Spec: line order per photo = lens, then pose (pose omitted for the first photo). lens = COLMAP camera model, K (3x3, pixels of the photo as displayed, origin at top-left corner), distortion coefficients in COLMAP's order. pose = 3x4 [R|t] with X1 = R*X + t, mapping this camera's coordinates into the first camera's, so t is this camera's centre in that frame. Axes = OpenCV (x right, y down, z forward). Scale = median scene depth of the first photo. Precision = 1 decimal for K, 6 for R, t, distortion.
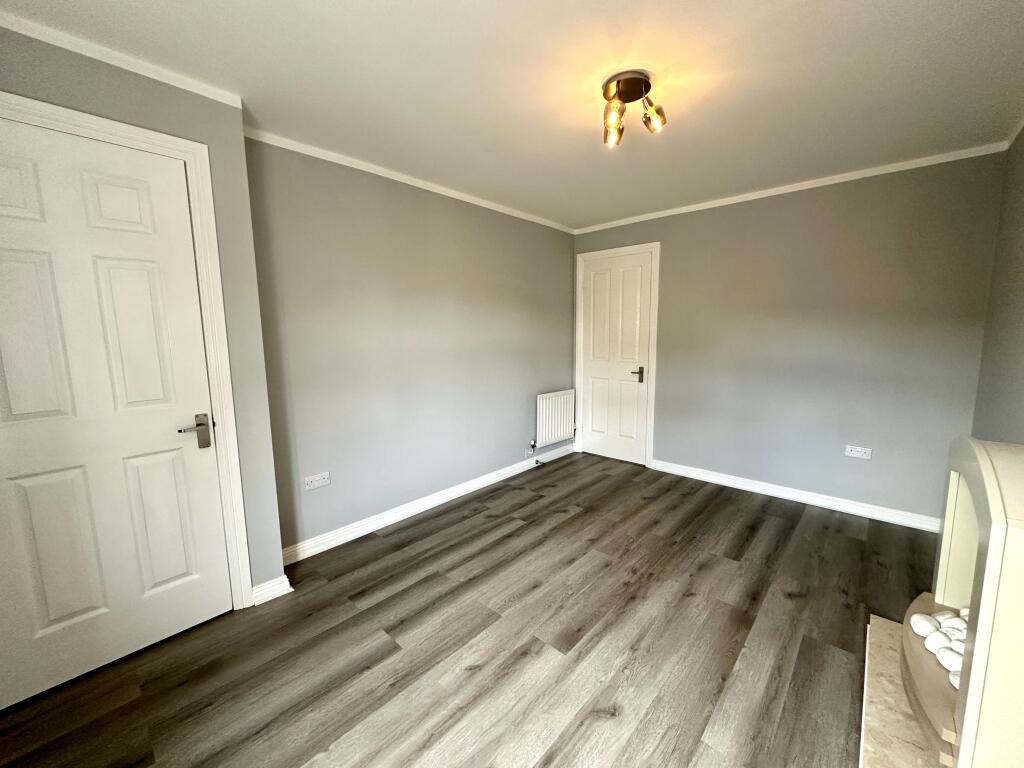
lens RADIAL K [[413.9, 0, 512.0], [0, 413.9, 384.0], [0, 0, 1]] dist [-0.000080, 0.000012]
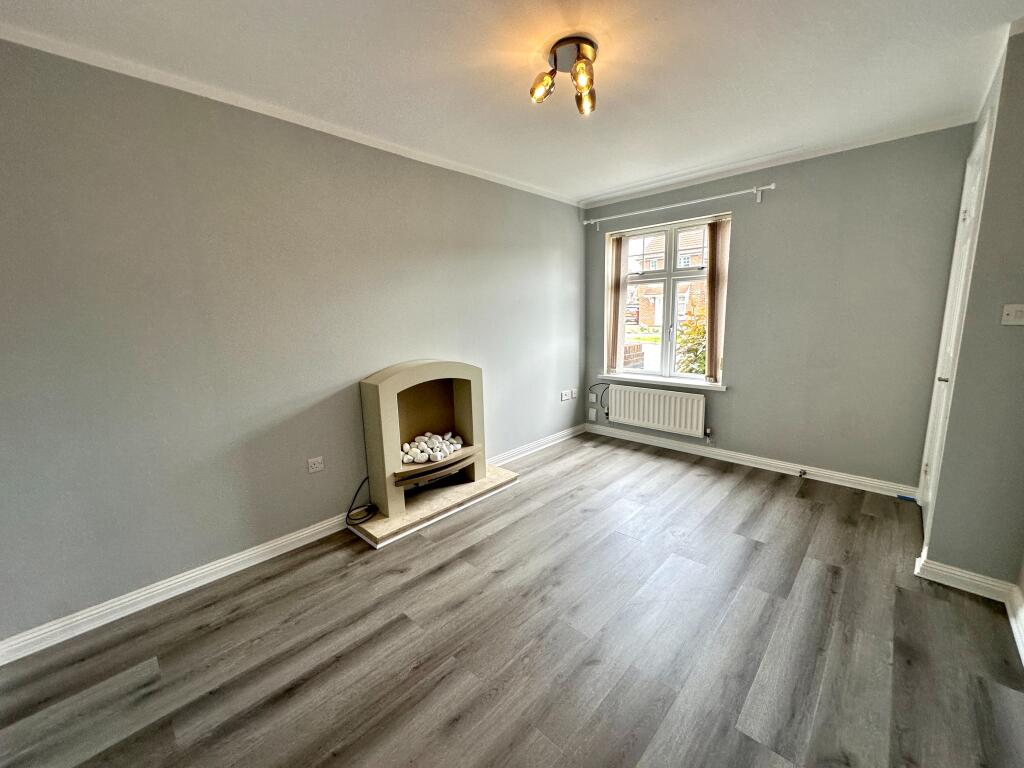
lens RADIAL K [[413.9, 0, 512.0], [0, 413.9, 384.0], [0, 0, 1]] dist [-0.000080, 0.000012]
pose [[-0.999113, 0.029492, 0.030051, 0.339599], [0.037075, 0.954497, 0.295906, -0.223032], [-0.019956, 0.296757, -0.954744, 1.769428]]
